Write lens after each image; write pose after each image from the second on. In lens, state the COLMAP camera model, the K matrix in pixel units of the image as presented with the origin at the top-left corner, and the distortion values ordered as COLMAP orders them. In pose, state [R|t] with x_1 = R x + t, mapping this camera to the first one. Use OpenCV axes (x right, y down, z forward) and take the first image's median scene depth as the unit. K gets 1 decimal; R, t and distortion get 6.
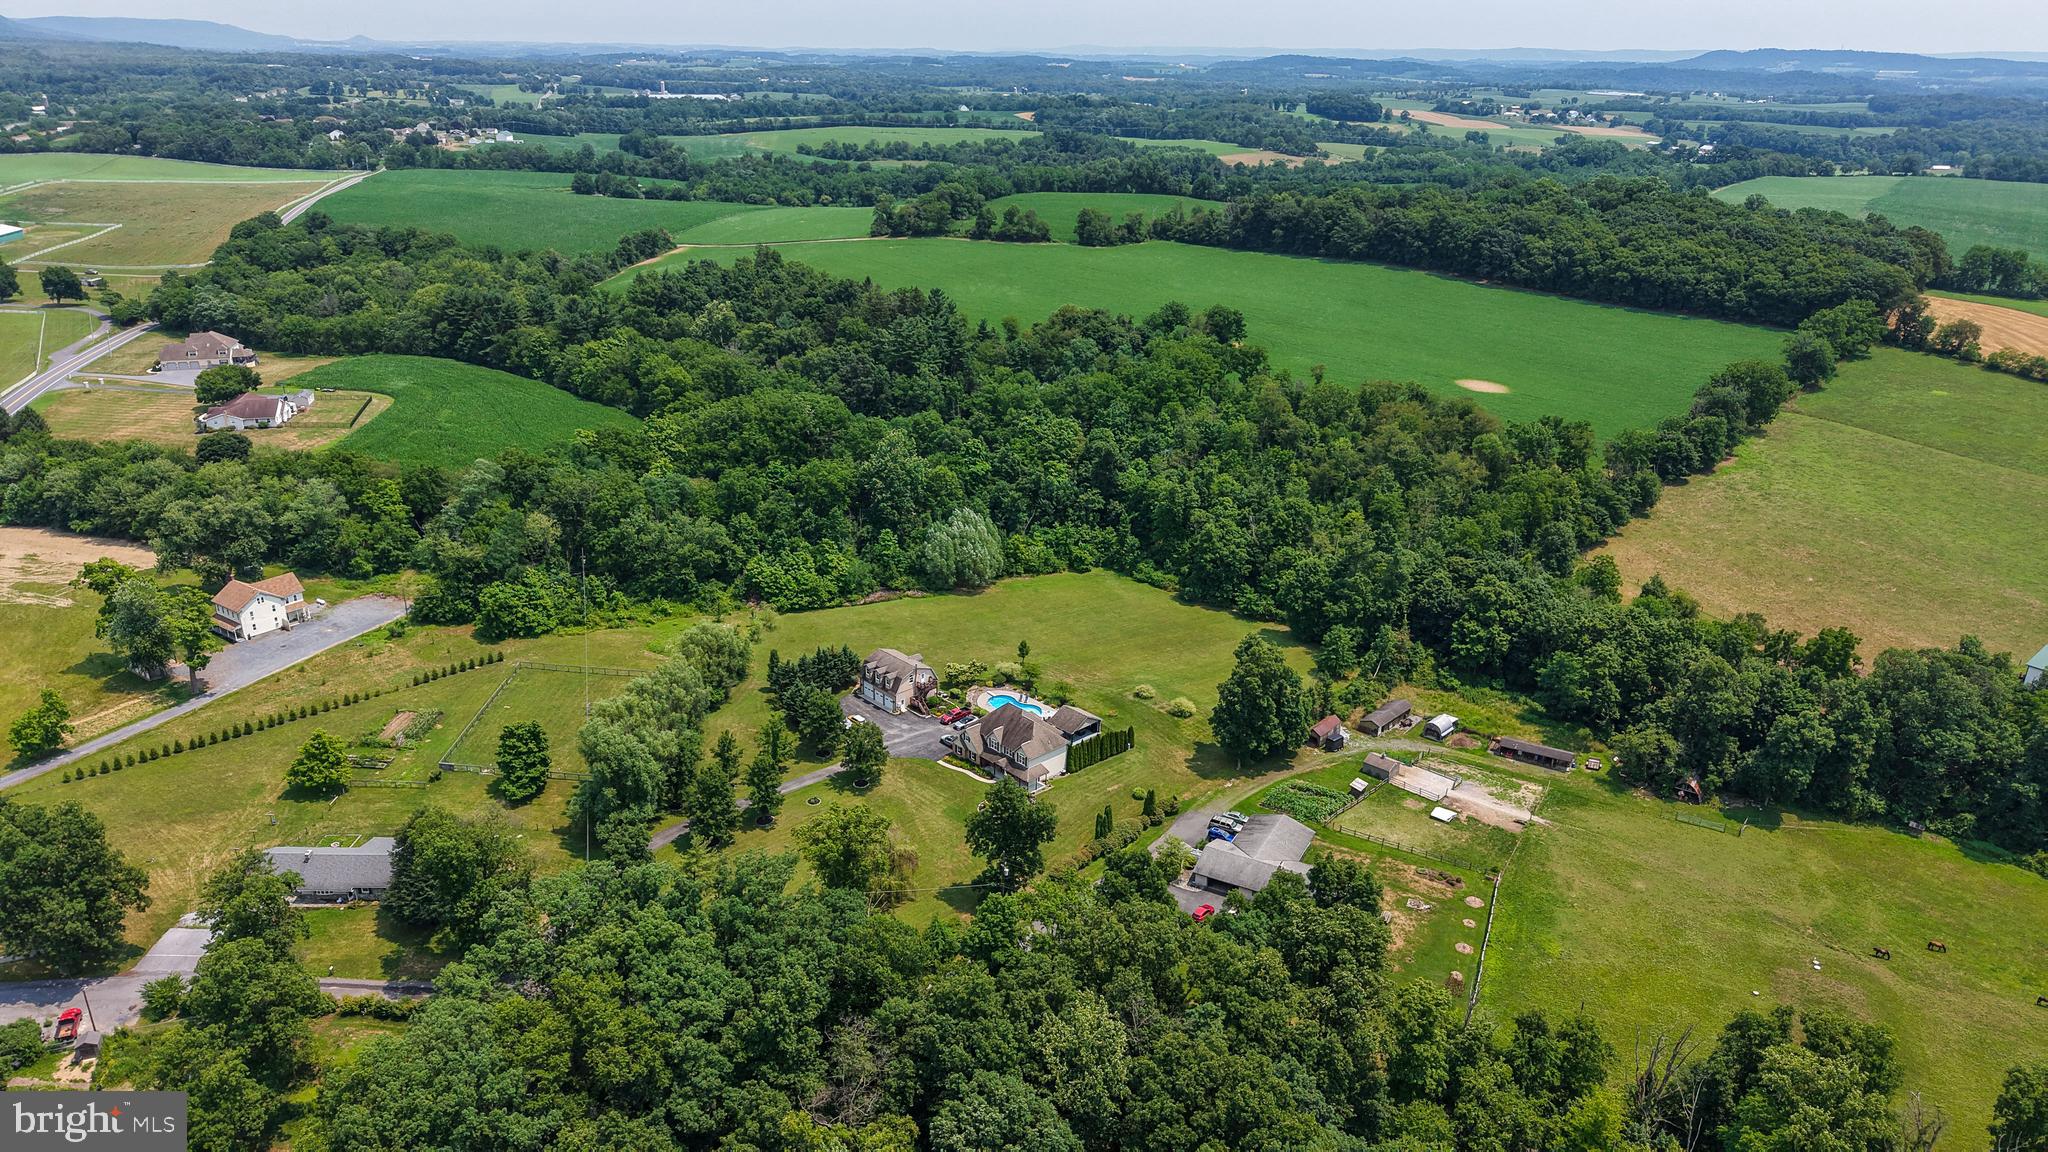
lens RADIAL K [[1362.5, 0, 1024.0], [0, 1362.5, 576.0], [0, 0, 1]] dist [0.051891, -0.071200]
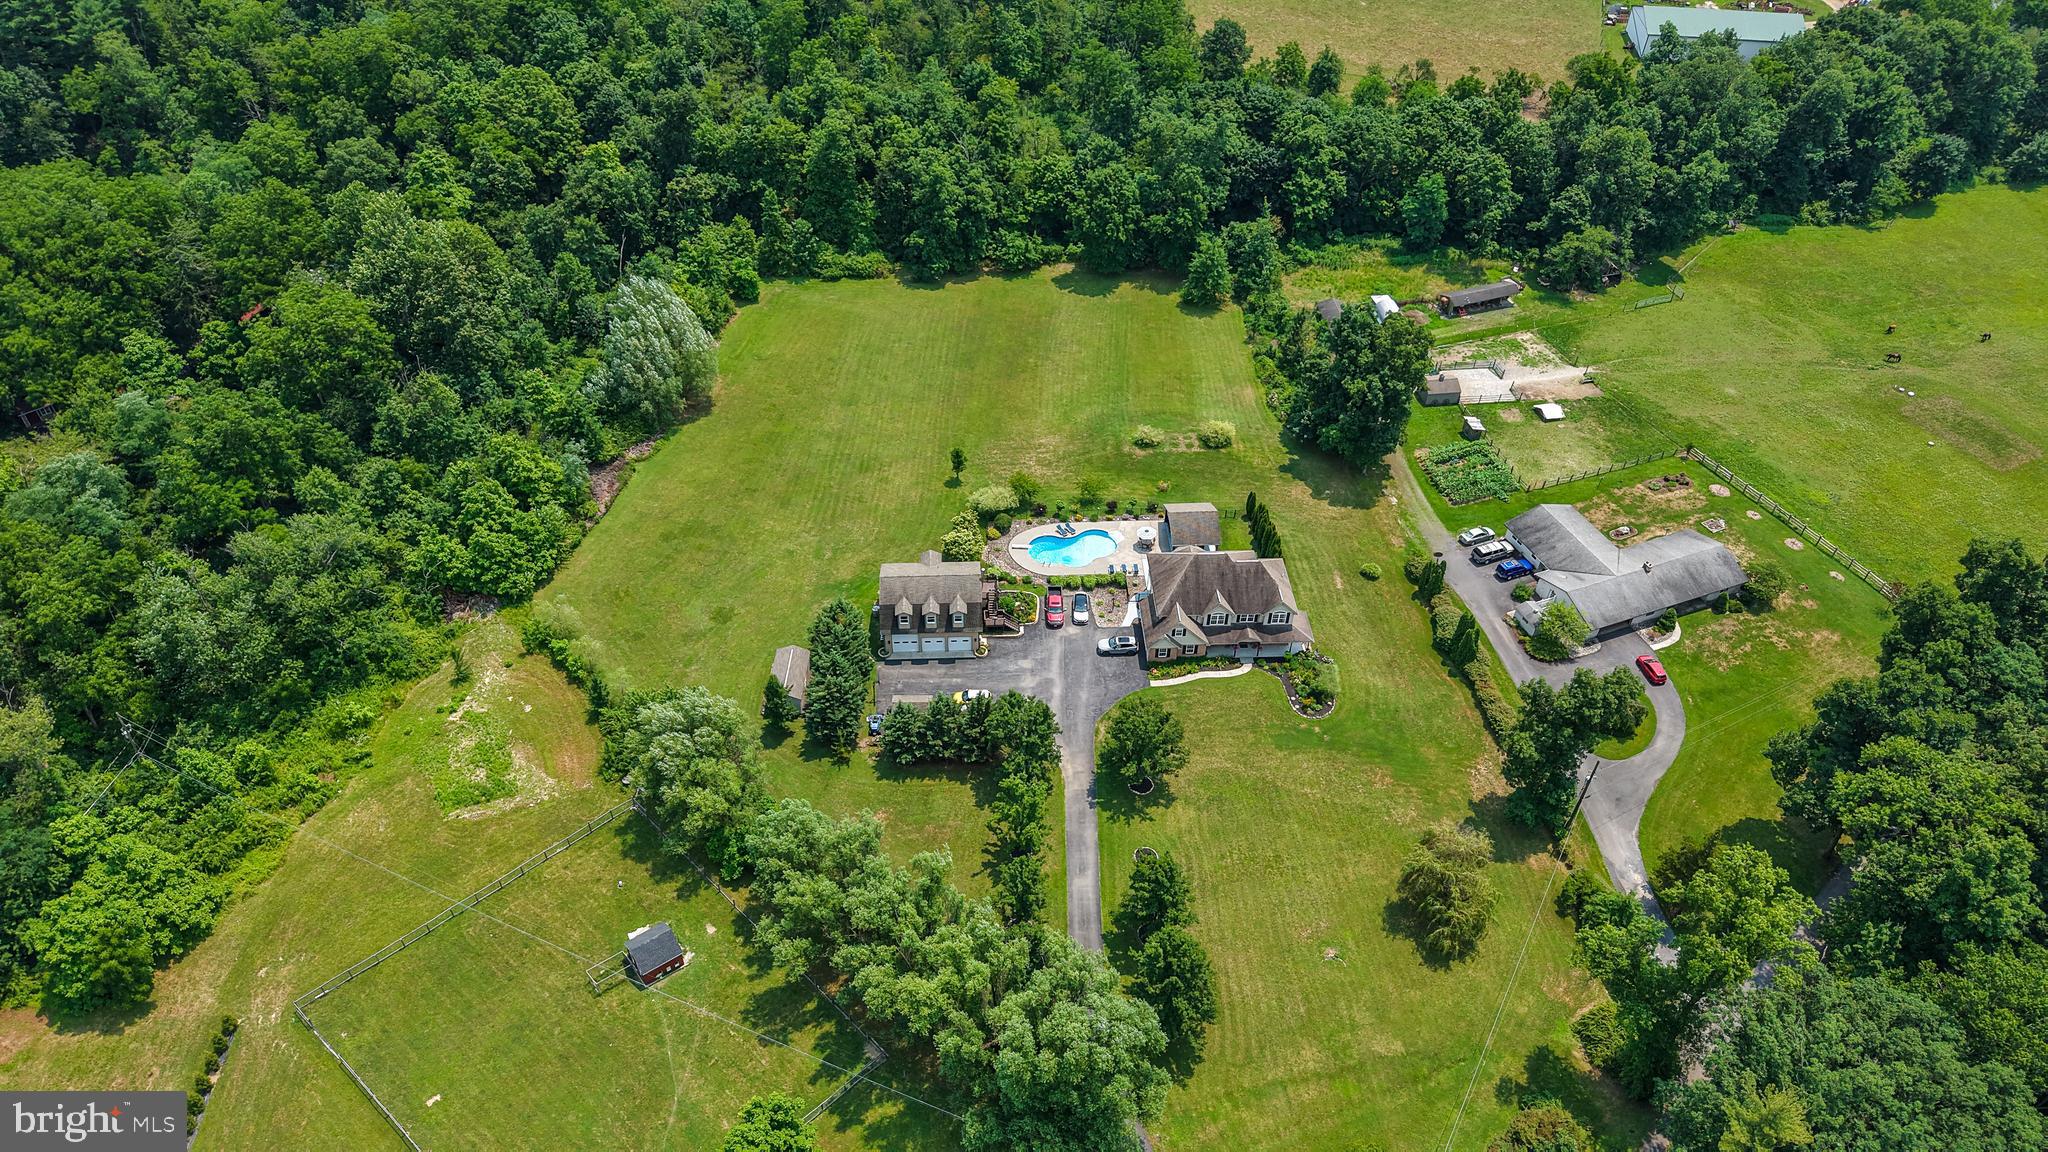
lens RADIAL K [[1368.6, 0, 1024.0], [0, 1368.6, 576.0], [0, 0, 1]] dist [0.027196, -0.024446]
pose [[0.641885, -0.518530, 0.564898, -0.335383], [0.269104, 0.842169, 0.467264, -0.173840], [-0.718030, -0.147913, 0.680114, 0.454089]]
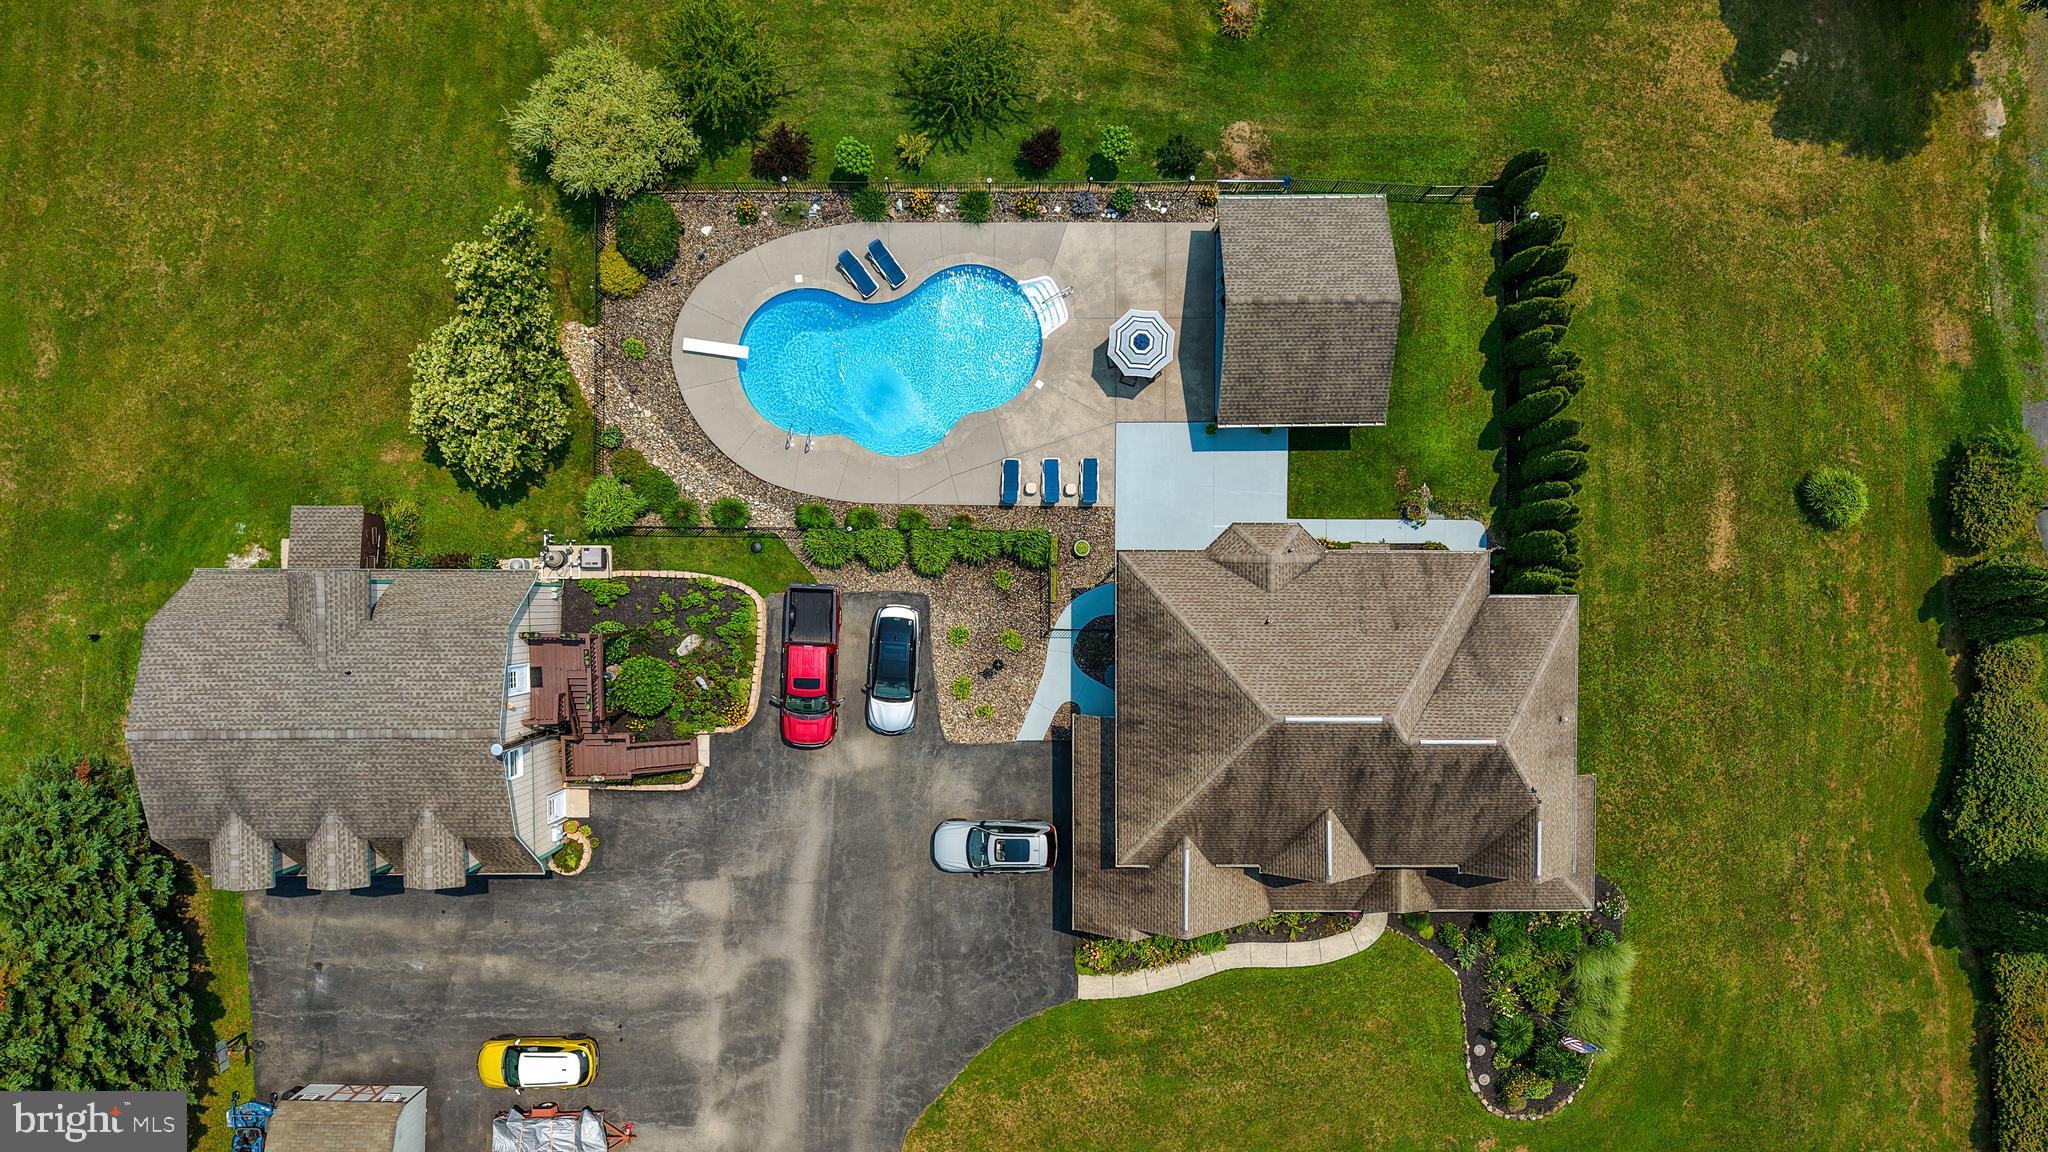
lens RADIAL K [[1351.7, 0, 1072.1], [0, 1351.7, 683.4], [0, 0, 1]] dist [0.031814, -0.041790]
pose [[0.676887, -0.735908, -0.016223, -0.017476], [0.229219, 0.189789, 0.954693, -0.064388], [-0.699488, -0.649938, 0.297150, 0.726753]]
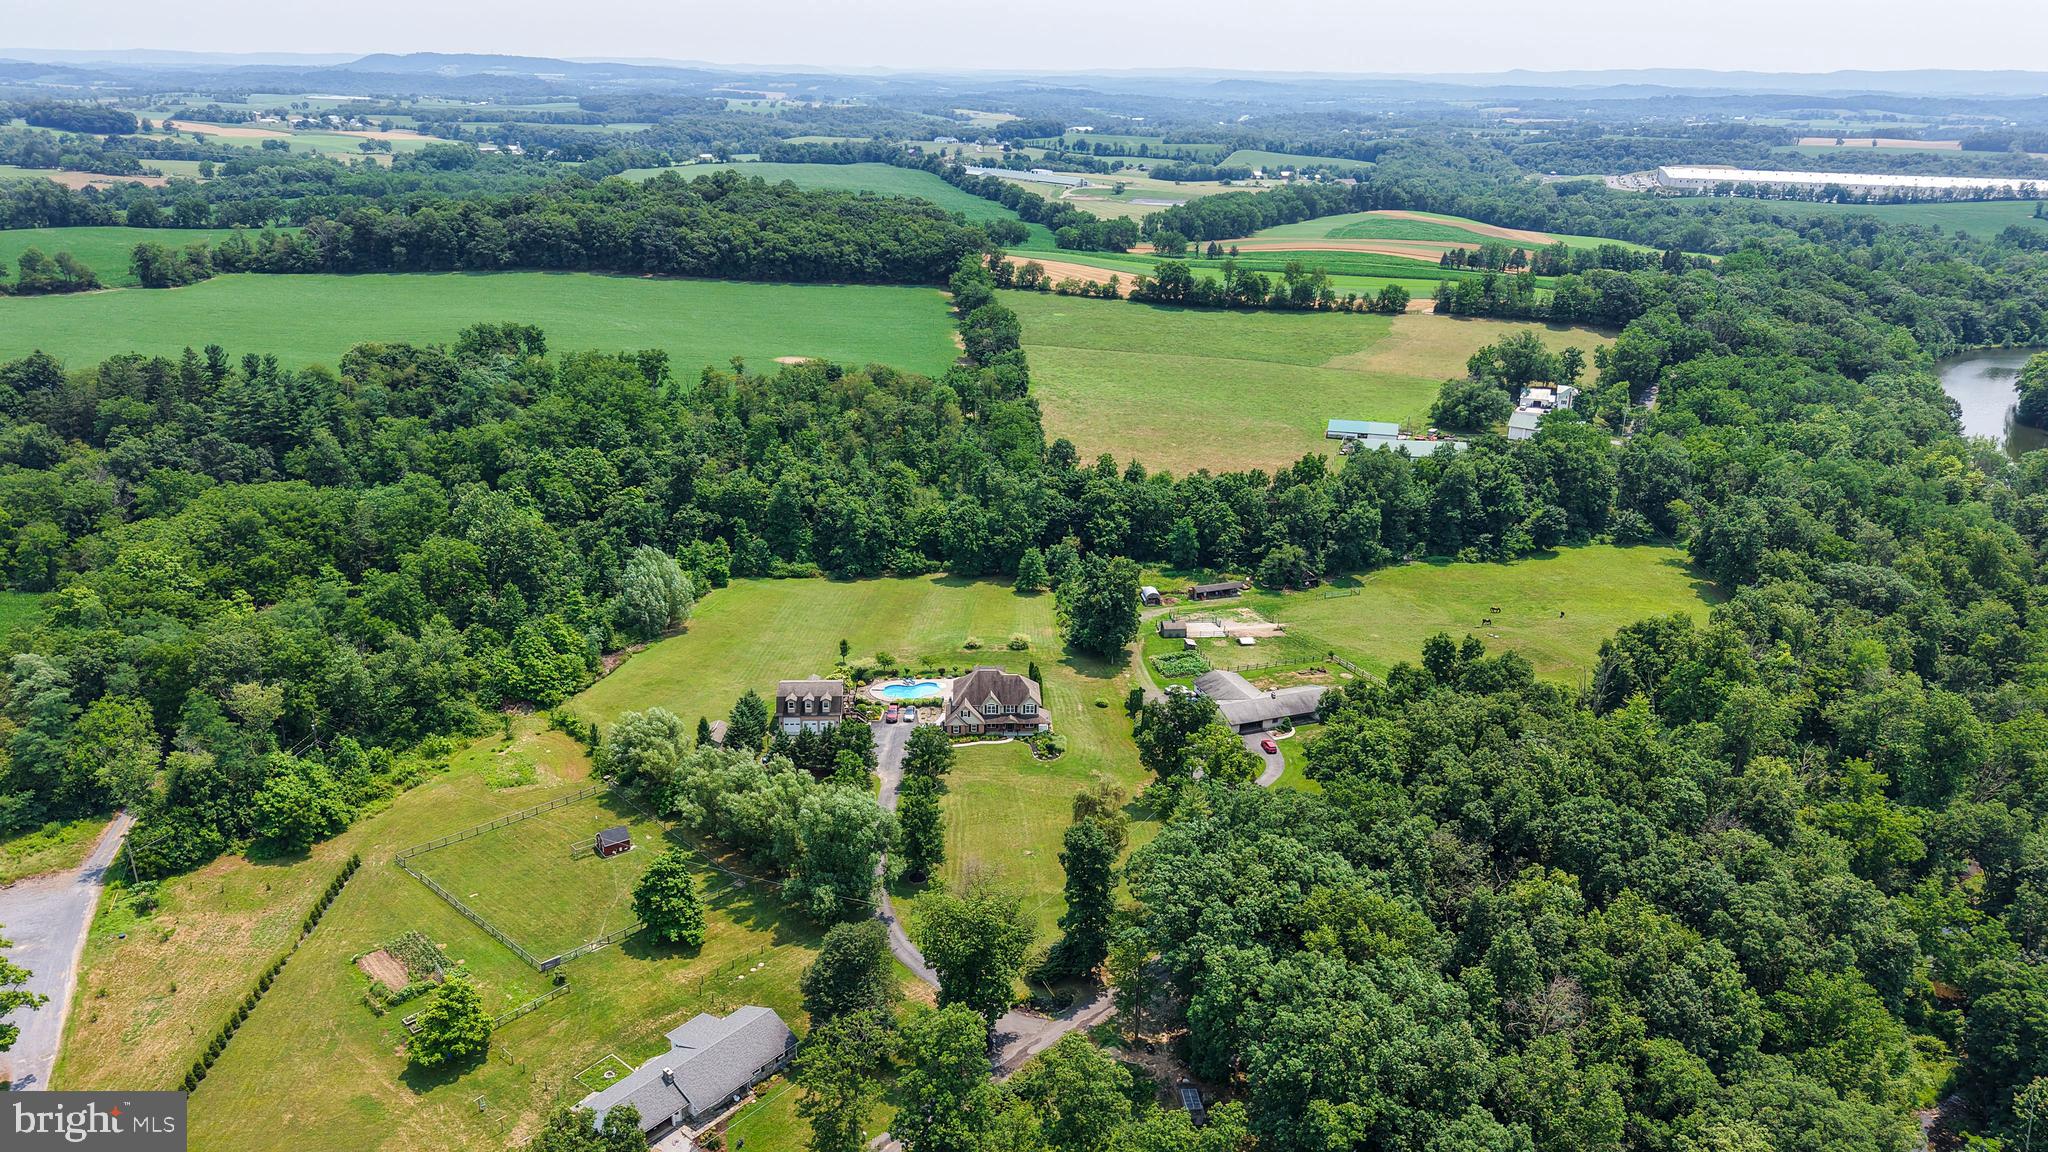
lens RADIAL K [[1362.5, 0, 1024.0], [0, 1362.5, 576.0], [0, 0, 1]] dist [0.051891, -0.071200]
pose [[0.645334, -0.266255, 0.715997, -0.547019], [0.268151, 0.956603, 0.114041, -0.066695], [-0.715289, 0.118401, 0.688726, 0.175643]]
